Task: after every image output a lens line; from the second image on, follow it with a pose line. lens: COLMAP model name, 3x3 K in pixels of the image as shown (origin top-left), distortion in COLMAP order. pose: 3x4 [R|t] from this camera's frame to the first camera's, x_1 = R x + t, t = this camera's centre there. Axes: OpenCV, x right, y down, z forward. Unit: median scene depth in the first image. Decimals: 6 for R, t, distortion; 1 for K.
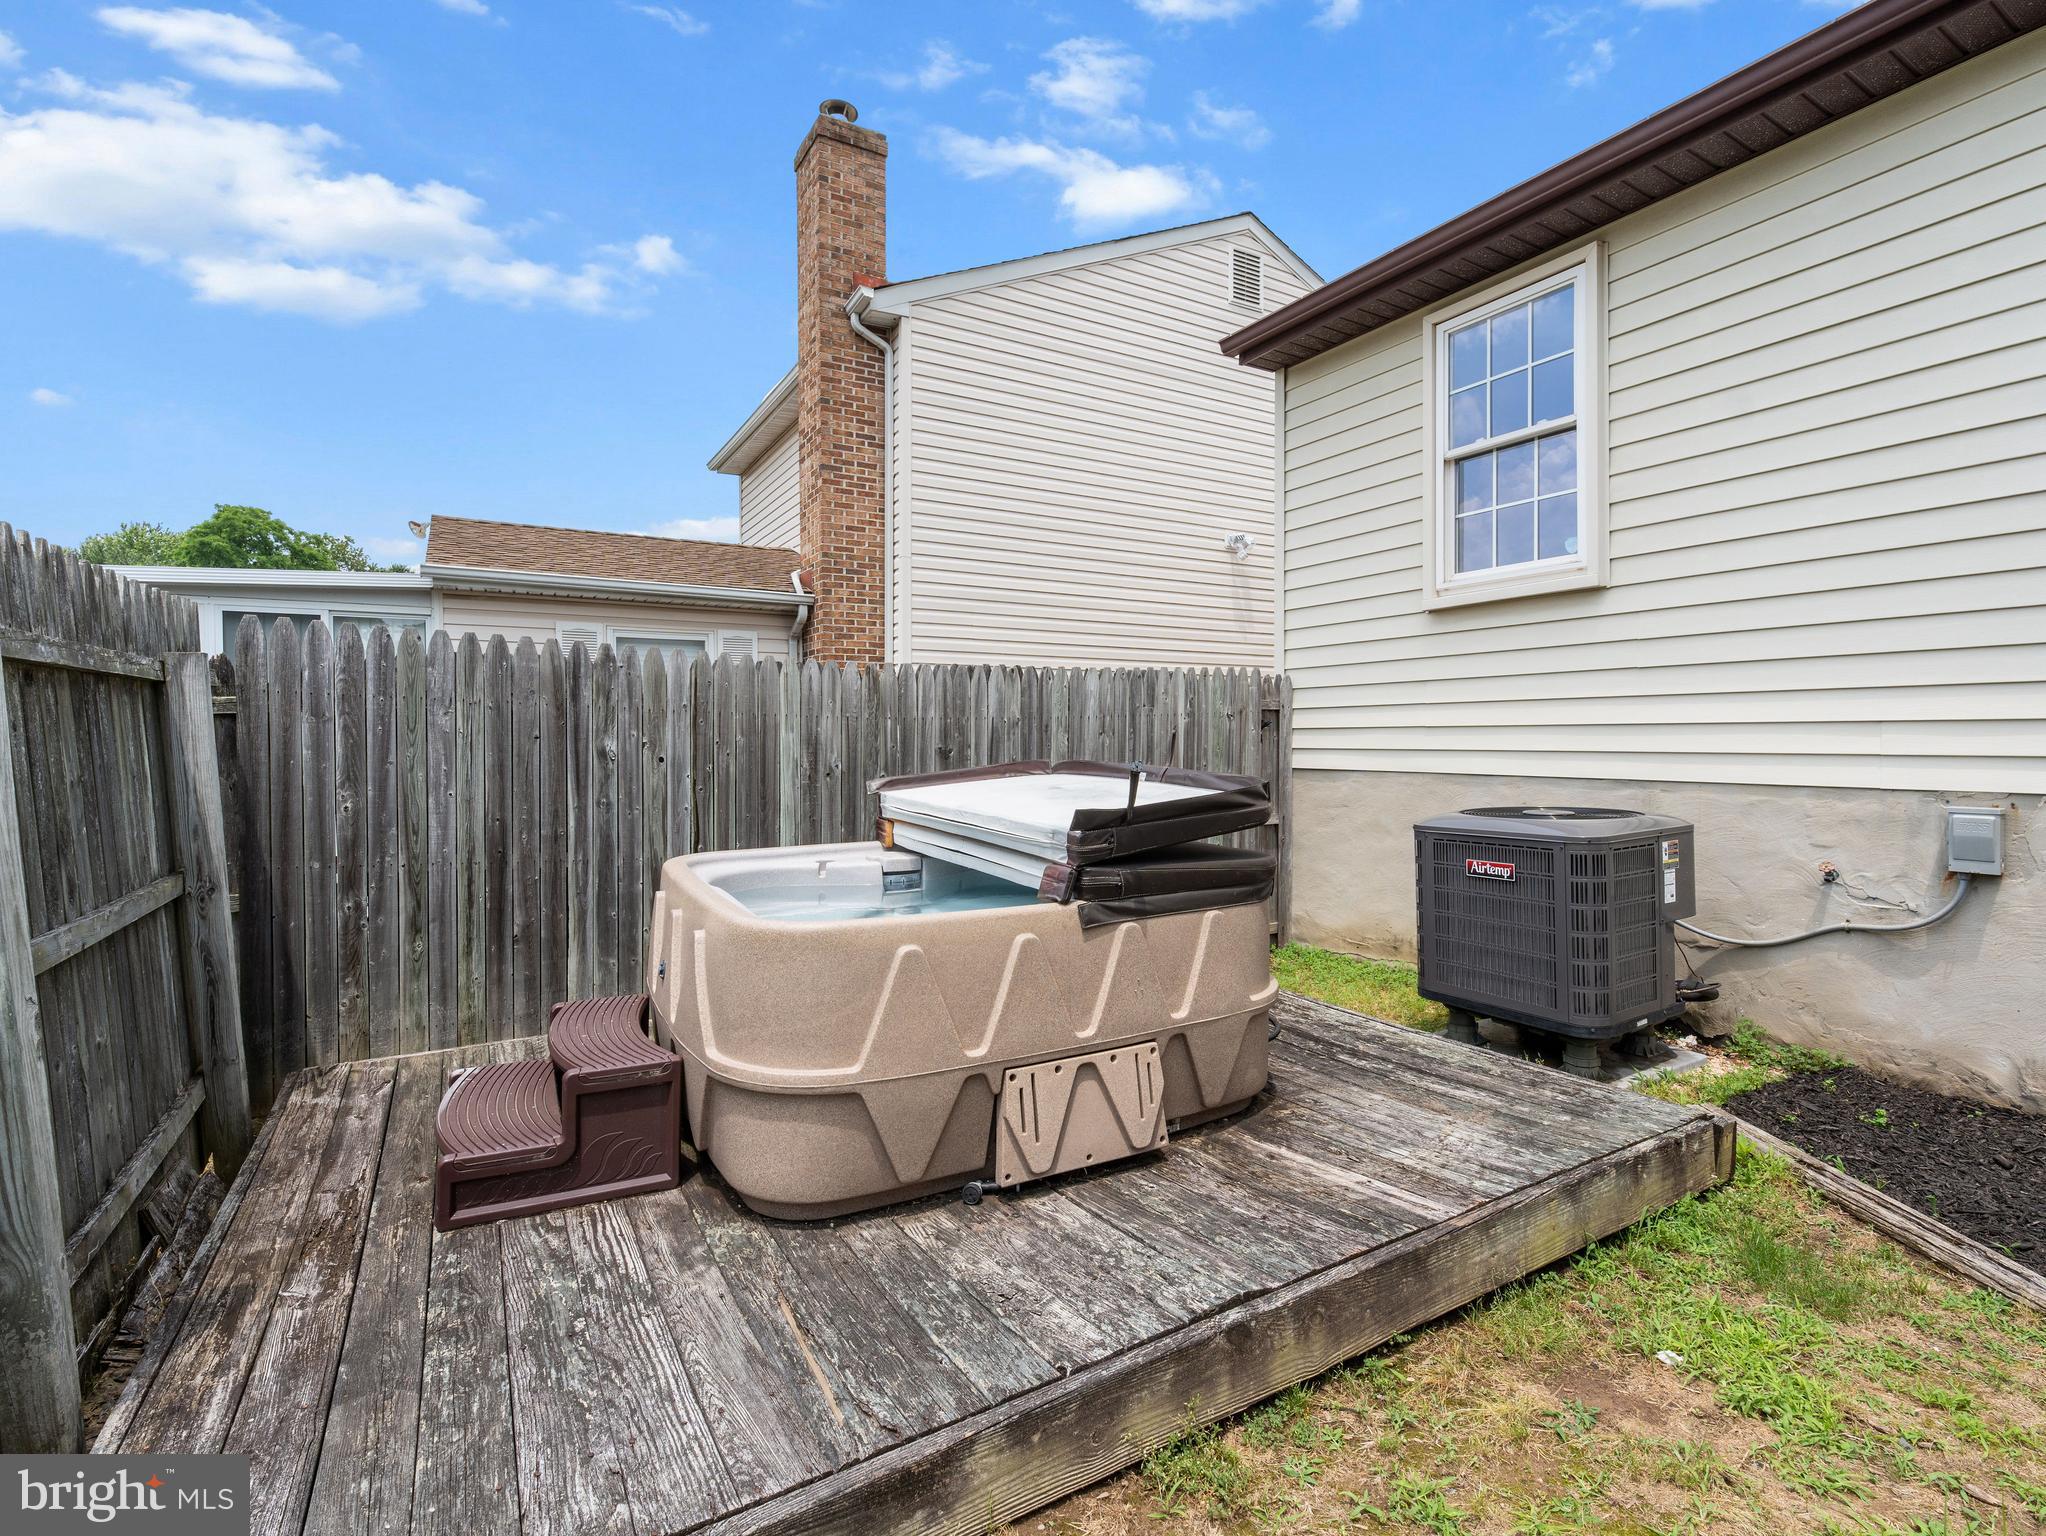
lens RADIAL K [[953.4, 0, 1009.6], [0, 953.4, 738.7], [0, 0, 1]] dist [0.008890, -0.006233]
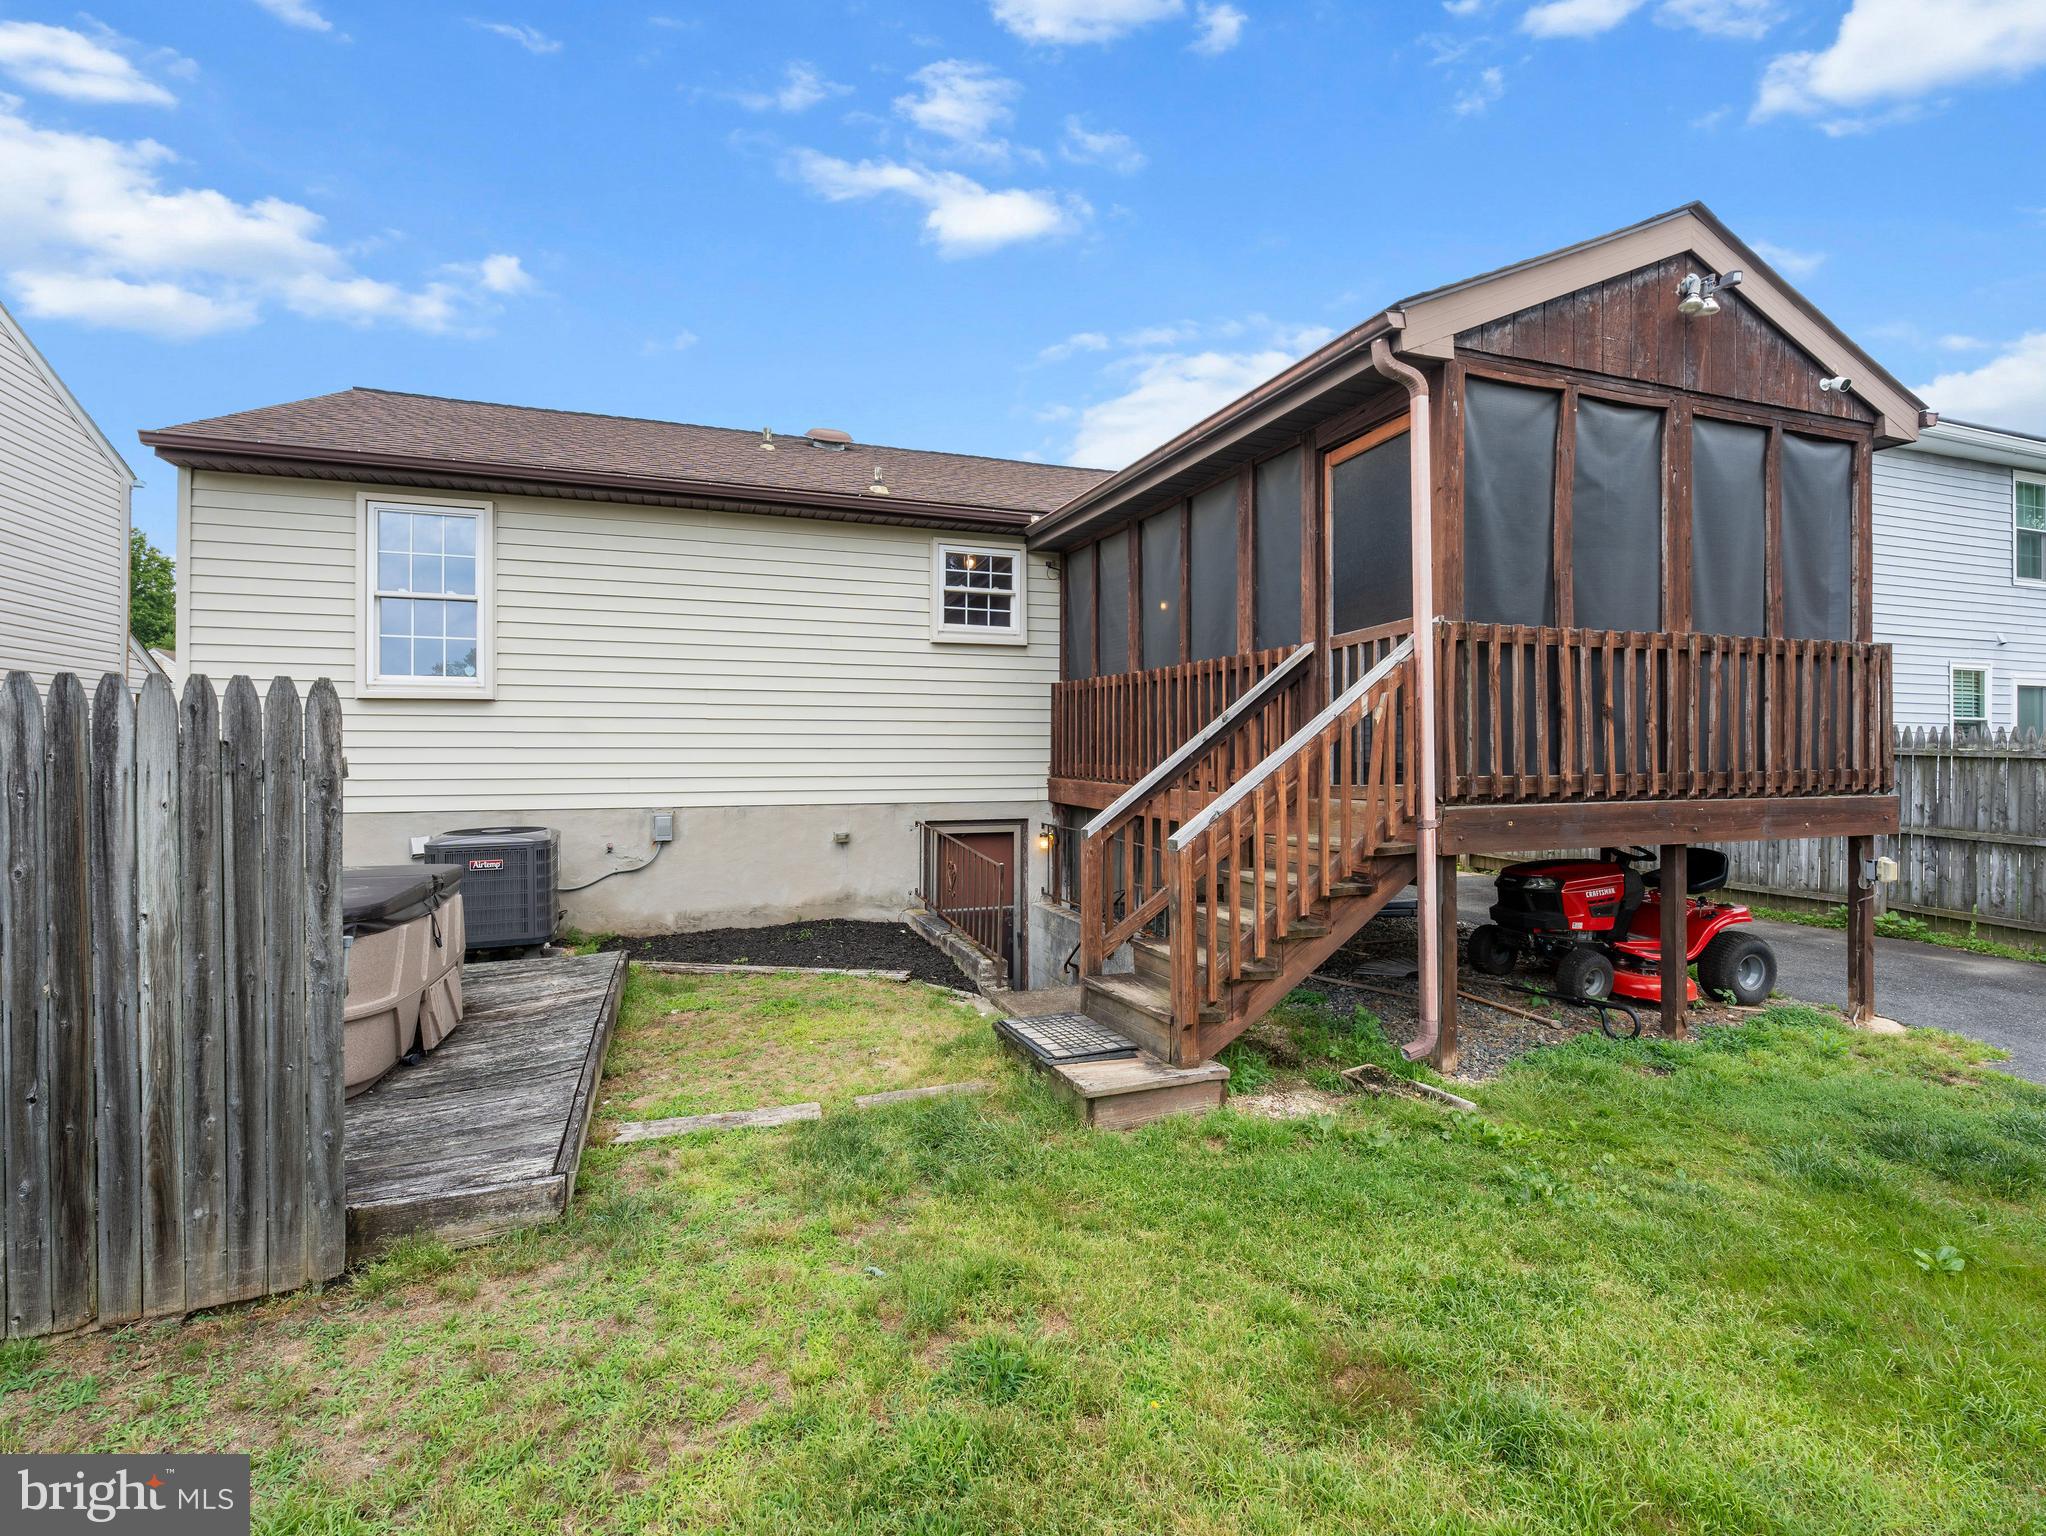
lens RADIAL K [[953.4, 0, 1028.4], [0, 953.4, 764.0], [0, 0, 1]] dist [0.008890, -0.006233]
pose [[0.174129, -0.005514, 0.984707, -1.079732], [0.008450, 0.999956, 0.004105, -0.049251], [-0.984687, 0.007606, 0.174167, -0.299283]]
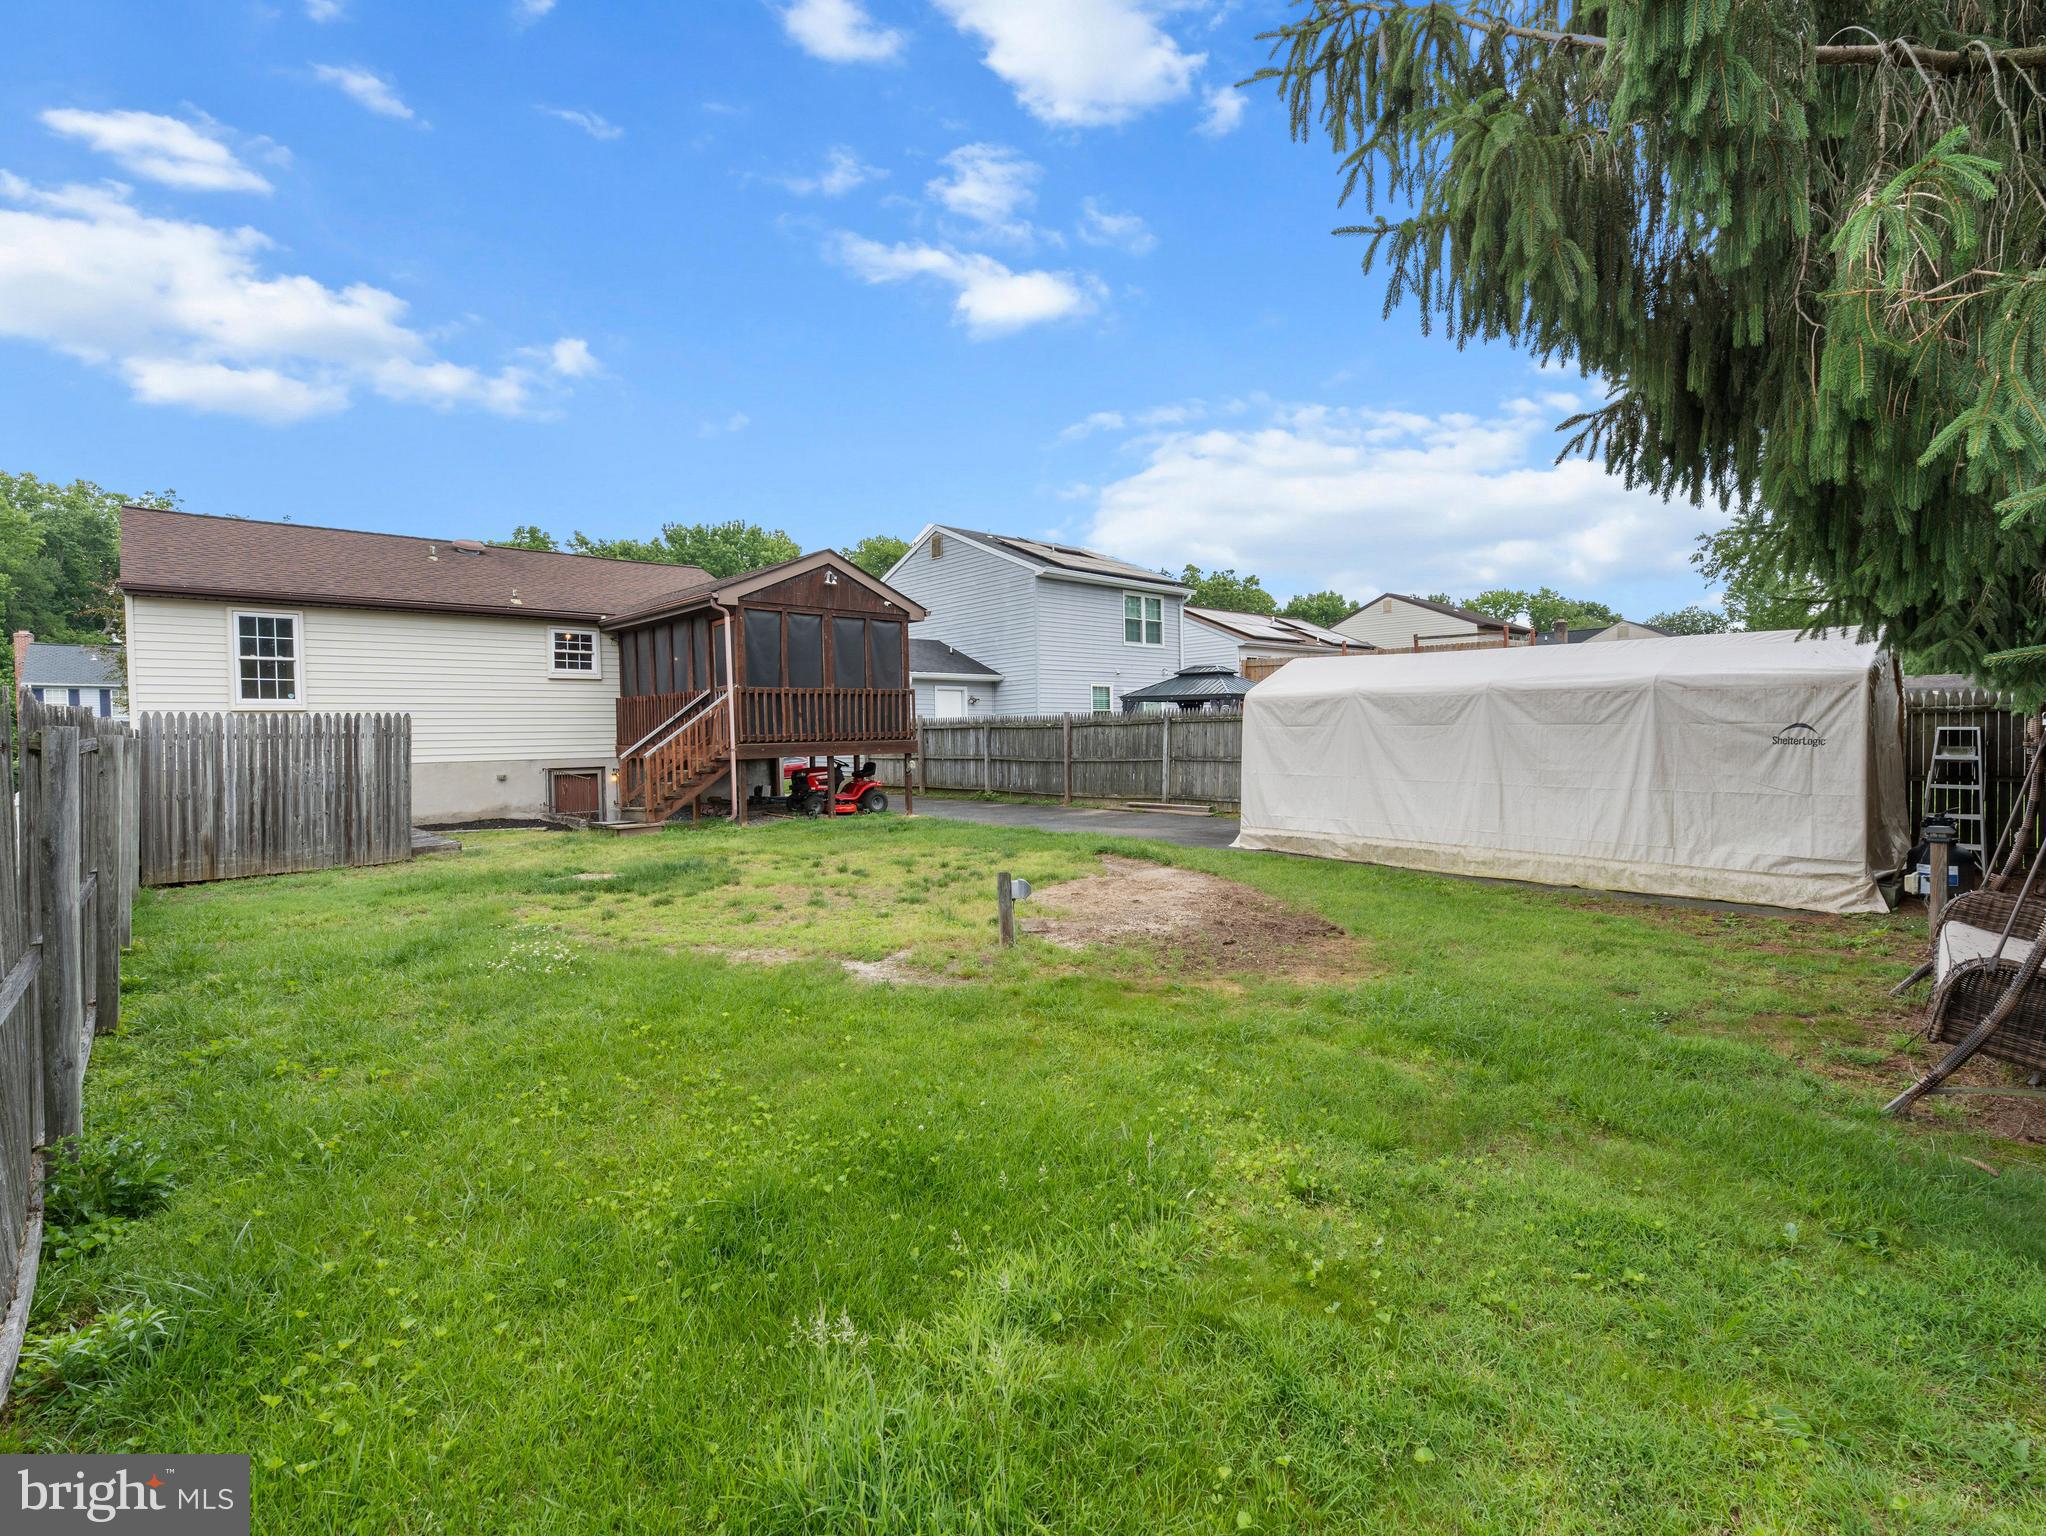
lens RADIAL K [[953.4, 0, 1037.1], [0, 953.4, 763.7], [0, 0, 1]] dist [0.008890, -0.006233]
pose [[-0.223318, -0.019250, 0.974556, -8.310110], [0.031147, 0.999153, 0.026873, 0.145814], [-0.974248, 0.036355, -0.222529, -1.919579]]
